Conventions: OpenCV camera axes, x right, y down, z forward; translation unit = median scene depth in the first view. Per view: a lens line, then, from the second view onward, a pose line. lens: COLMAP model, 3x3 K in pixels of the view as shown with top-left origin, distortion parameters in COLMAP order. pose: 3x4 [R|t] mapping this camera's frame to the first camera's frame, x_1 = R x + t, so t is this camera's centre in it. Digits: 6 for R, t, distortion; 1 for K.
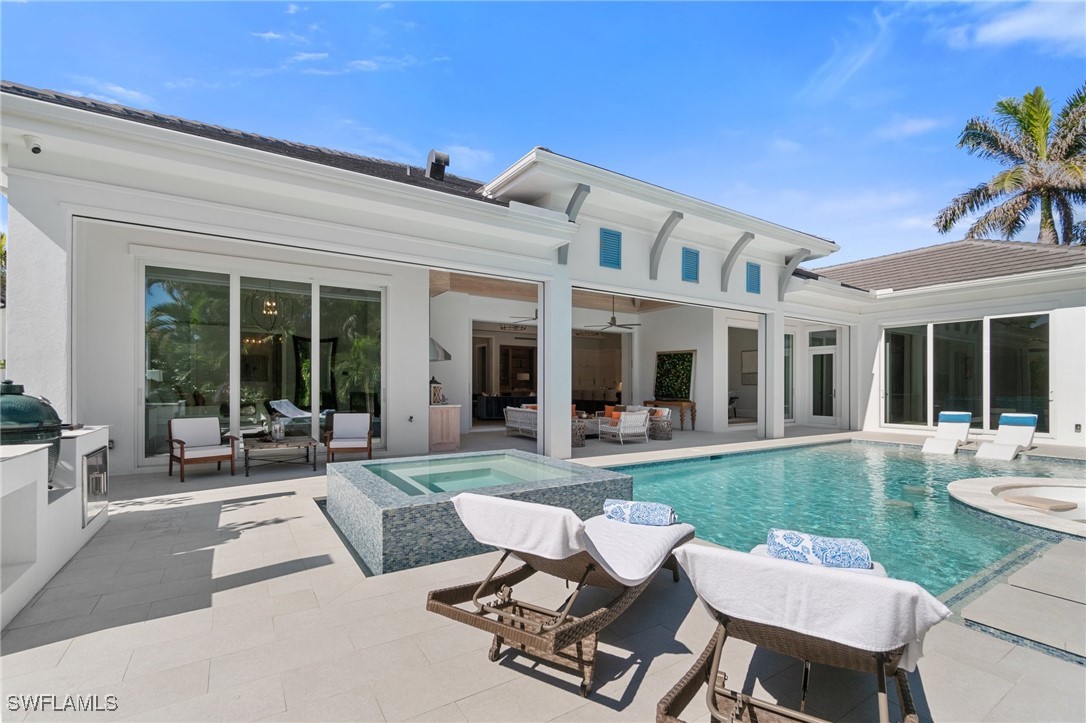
lens RADIAL K [[477.6, 0, 539.5], [0, 477.6, 382.8], [0, 0, 1]] dist [0.001109, 0.000440]
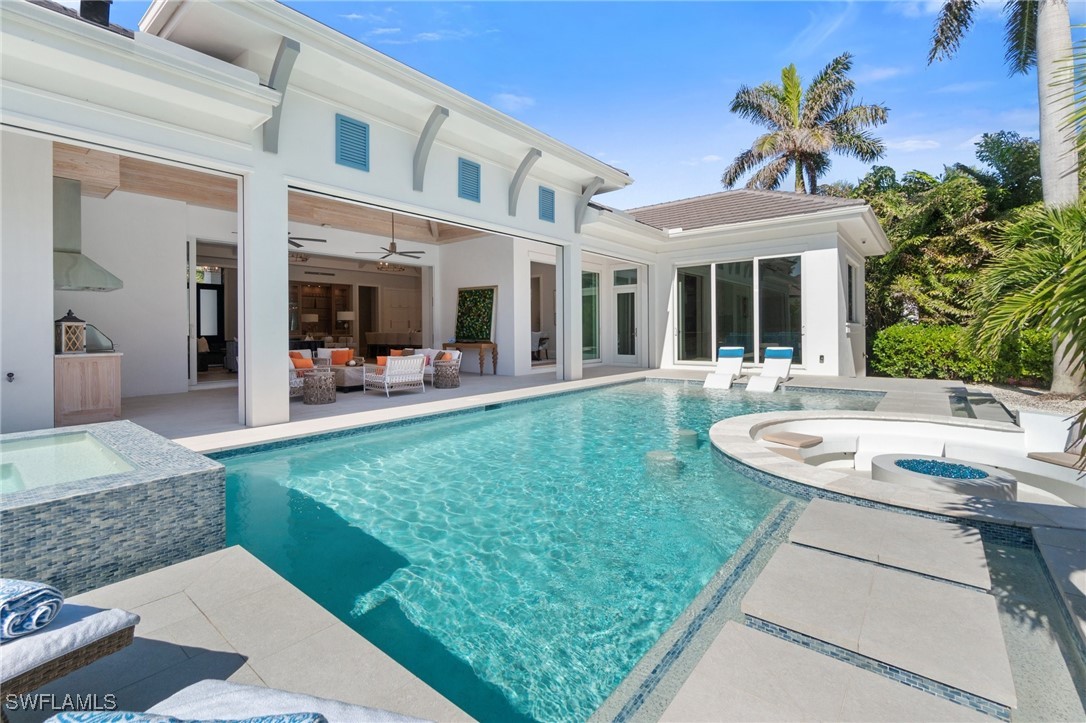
lens RADIAL K [[480.6, 0, 543.1], [0, 480.6, 330.3], [0, 0, 1]] dist [-0.002738, -0.000093]
pose [[0.949328, -0.011971, 0.314060, 0.143488], [0.010830, 0.999927, 0.005378, 0.013281], [-0.314101, -0.001704, 0.949388, 0.129220]]
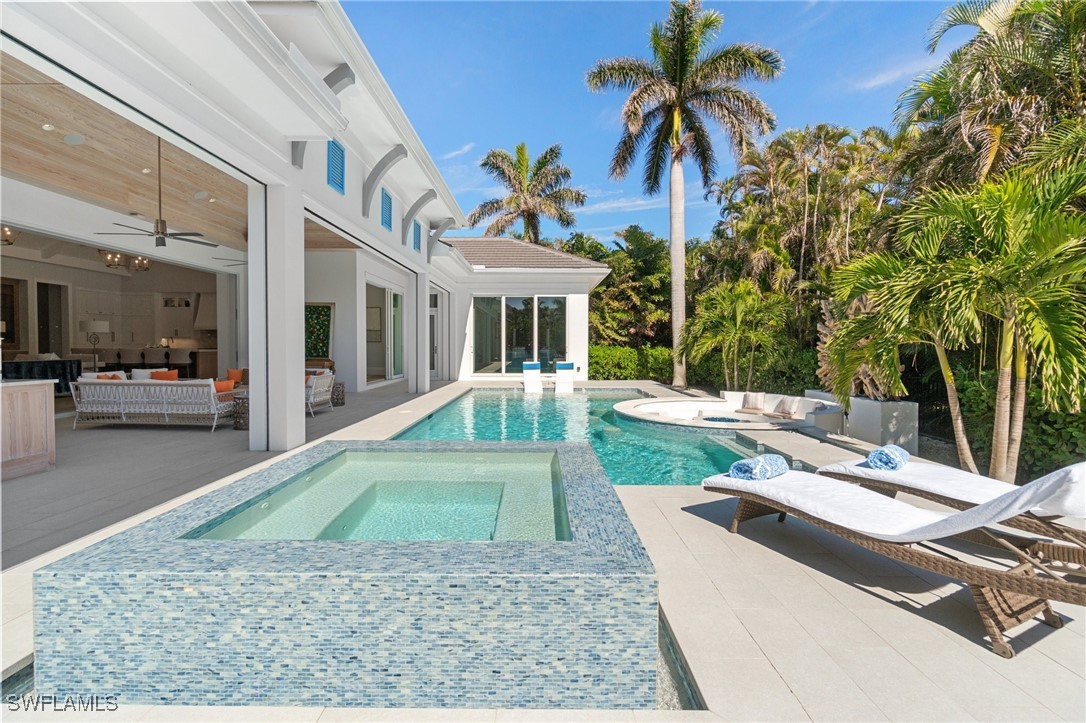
lens RADIAL K [[462.5, 0, 540.2], [0, 462.5, 356.5], [0, 0, 1]] dist [-0.000376, 0.000049]
pose [[0.544783, -0.023011, 0.838261, -0.223542], [-0.005248, 0.999510, 0.030848, 0.003433], [-0.838561, -0.021205, 0.544395, 0.228556]]
